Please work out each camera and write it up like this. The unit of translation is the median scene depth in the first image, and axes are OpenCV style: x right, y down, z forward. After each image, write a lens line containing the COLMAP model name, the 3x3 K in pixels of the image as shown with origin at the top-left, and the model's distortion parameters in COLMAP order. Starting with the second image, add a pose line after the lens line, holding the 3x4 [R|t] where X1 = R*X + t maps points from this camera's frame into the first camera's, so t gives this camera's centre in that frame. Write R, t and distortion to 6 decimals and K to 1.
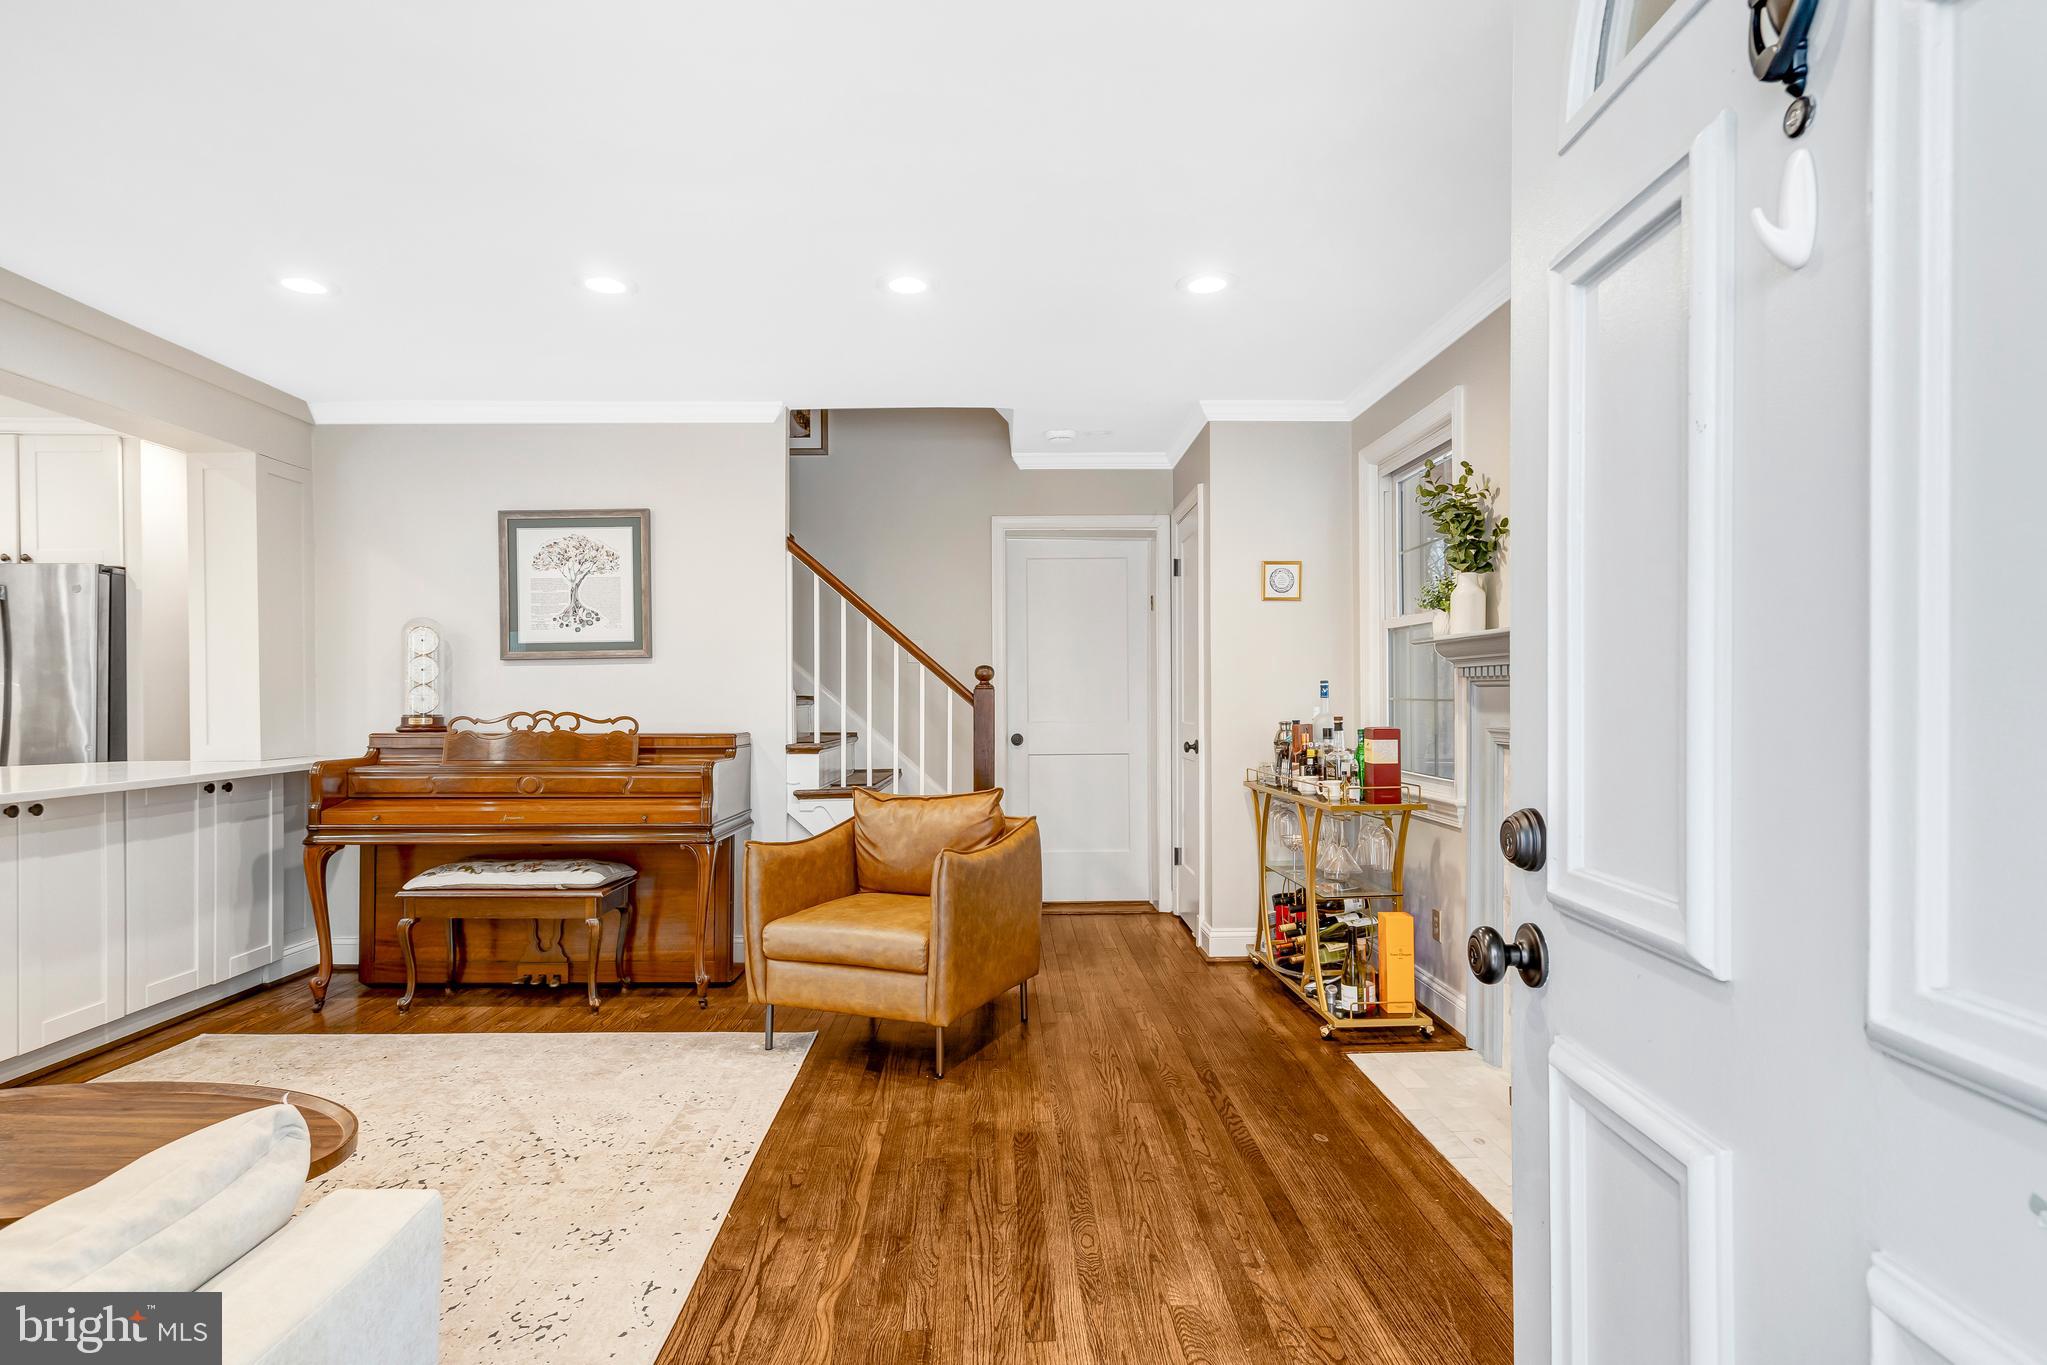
lens RADIAL K [[1049.5, 0, 1014.6], [0, 1049.5, 689.6], [0, 0, 1]] dist [0.002265, 0.002072]
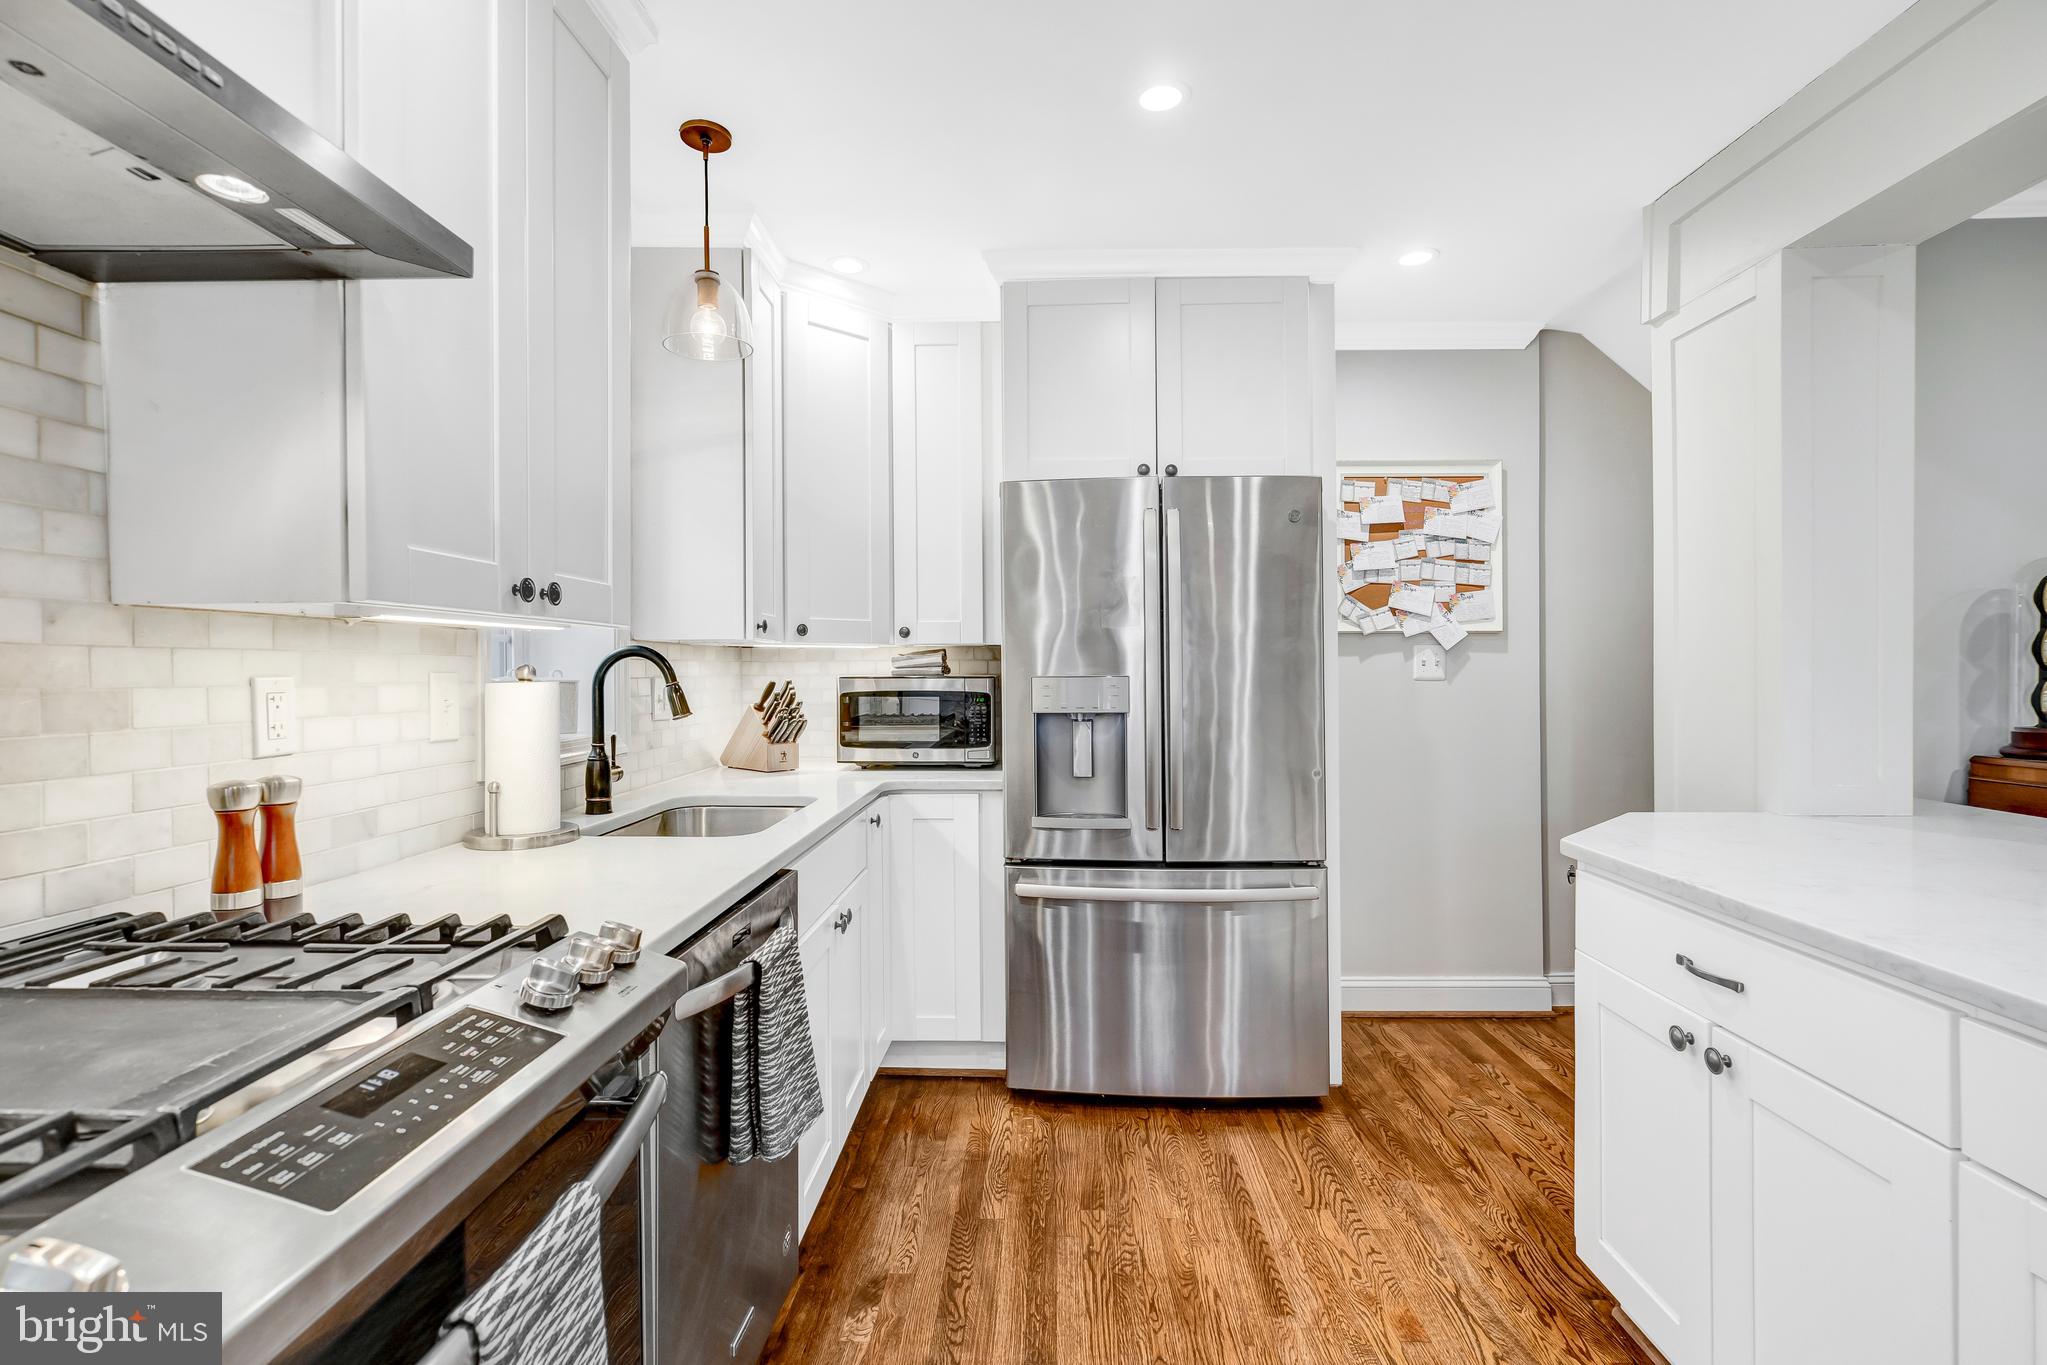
lens RADIAL K [[950.9, 0, 1017.4], [0, 950.9, 682.5], [0, 0, 1]] dist [-0.004185, 0.003999]
pose [[0.998323, 0.003613, -0.057776, -1.159636], [-0.002558, 0.999829, 0.018318, -0.009337], [0.057833, -0.018140, 0.998161, 0.492572]]
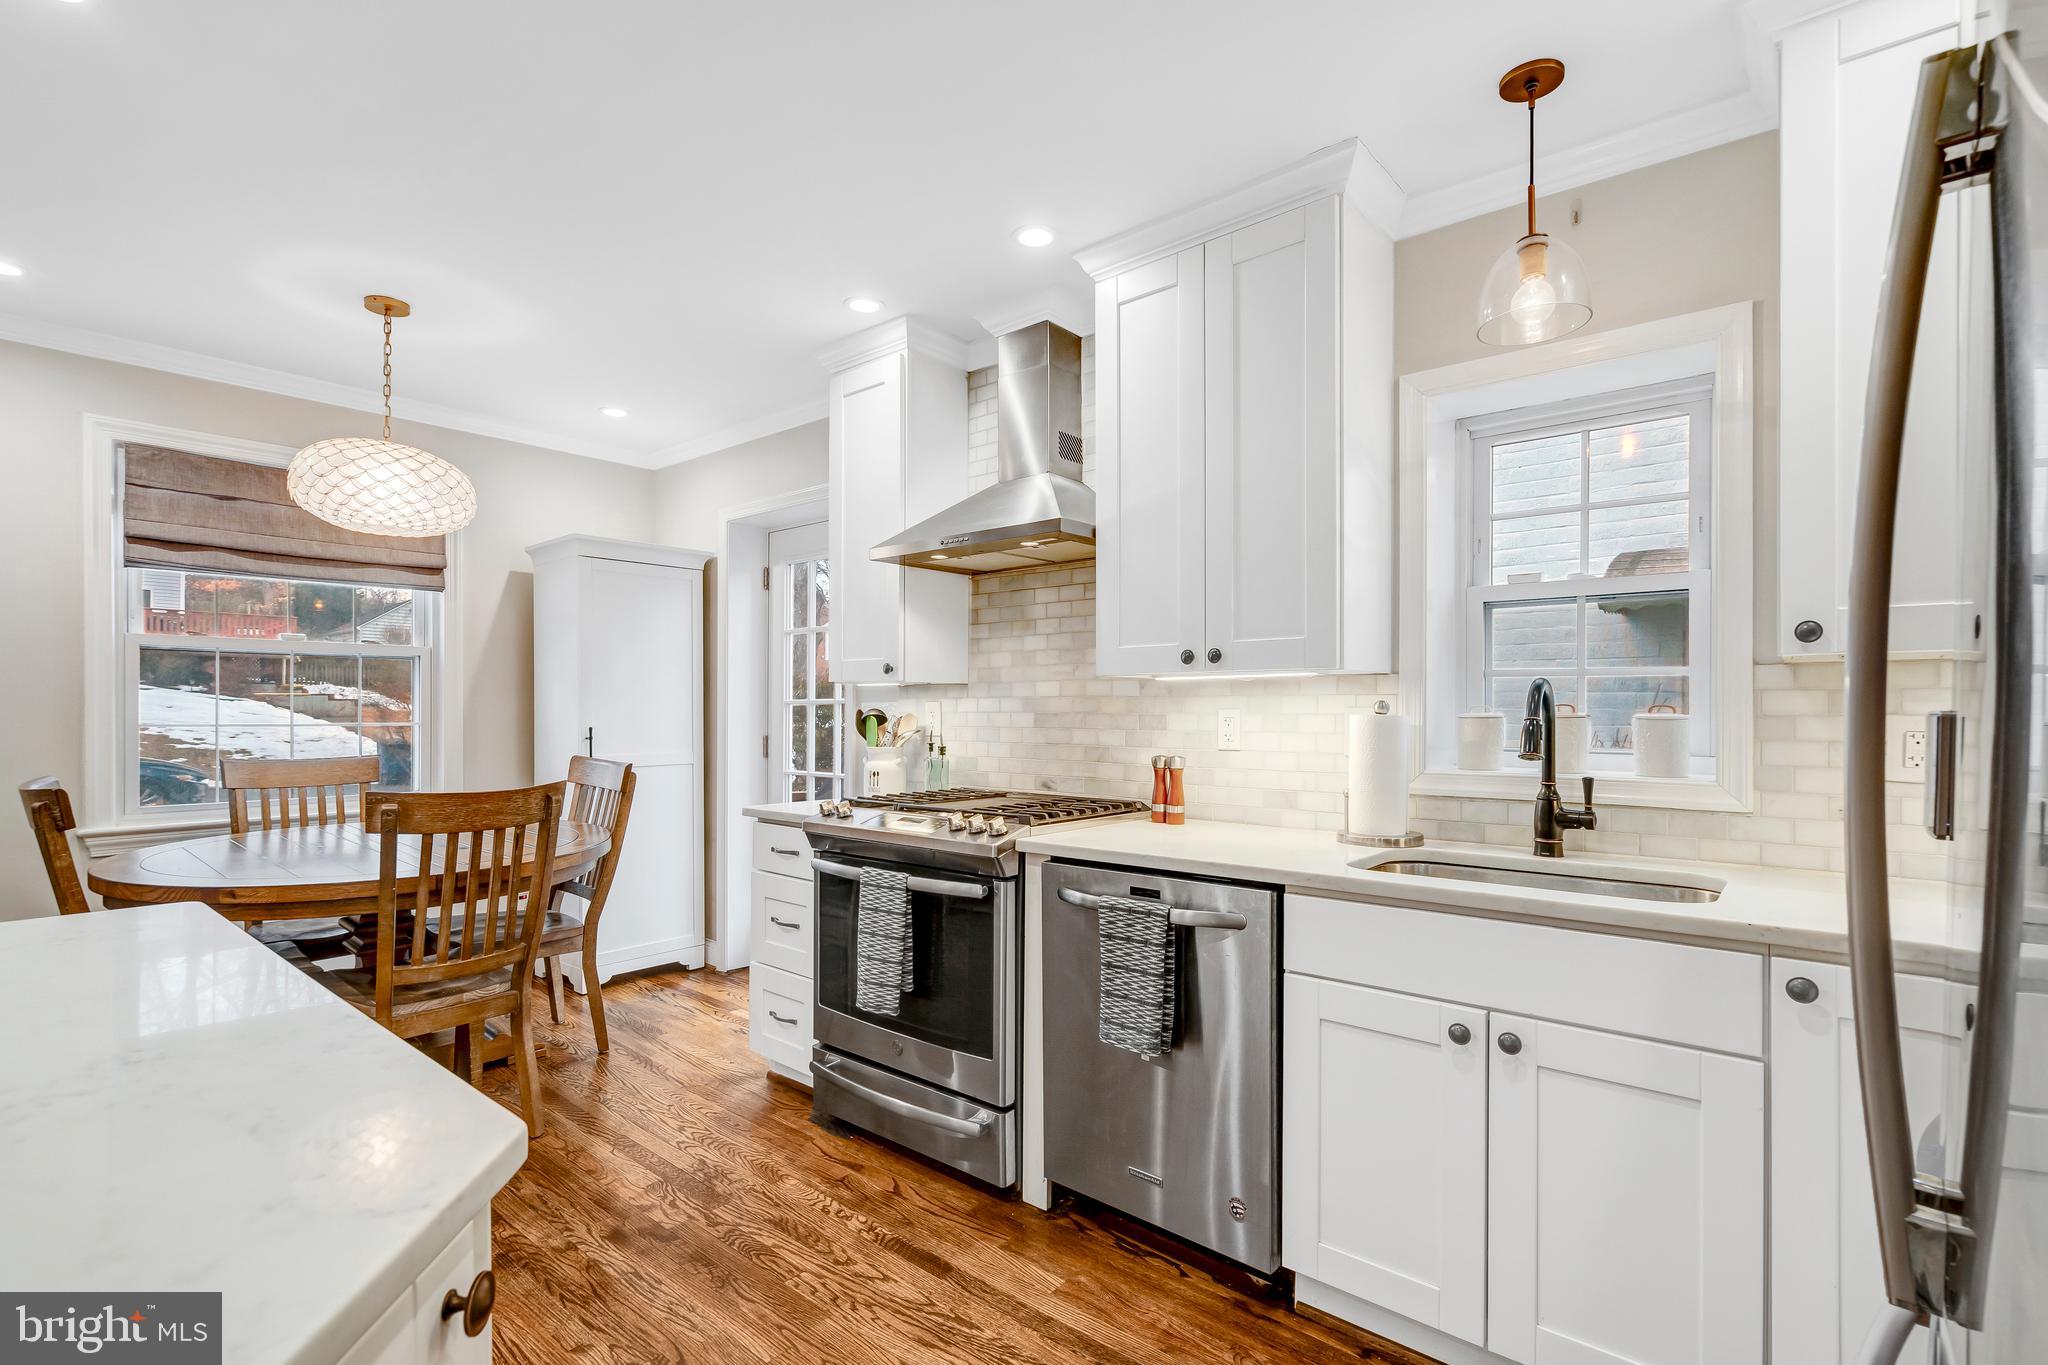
lens RADIAL K [[951.4, 0, 1016.8], [0, 951.4, 714.1], [0, 0, 1]] dist [-0.004185, 0.003999]
pose [[-0.666347, 0.004307, -0.745629, -0.867436], [0.003725, 0.999990, 0.002447, -0.003702], [0.745632, -0.001147, -0.666357, 1.118302]]
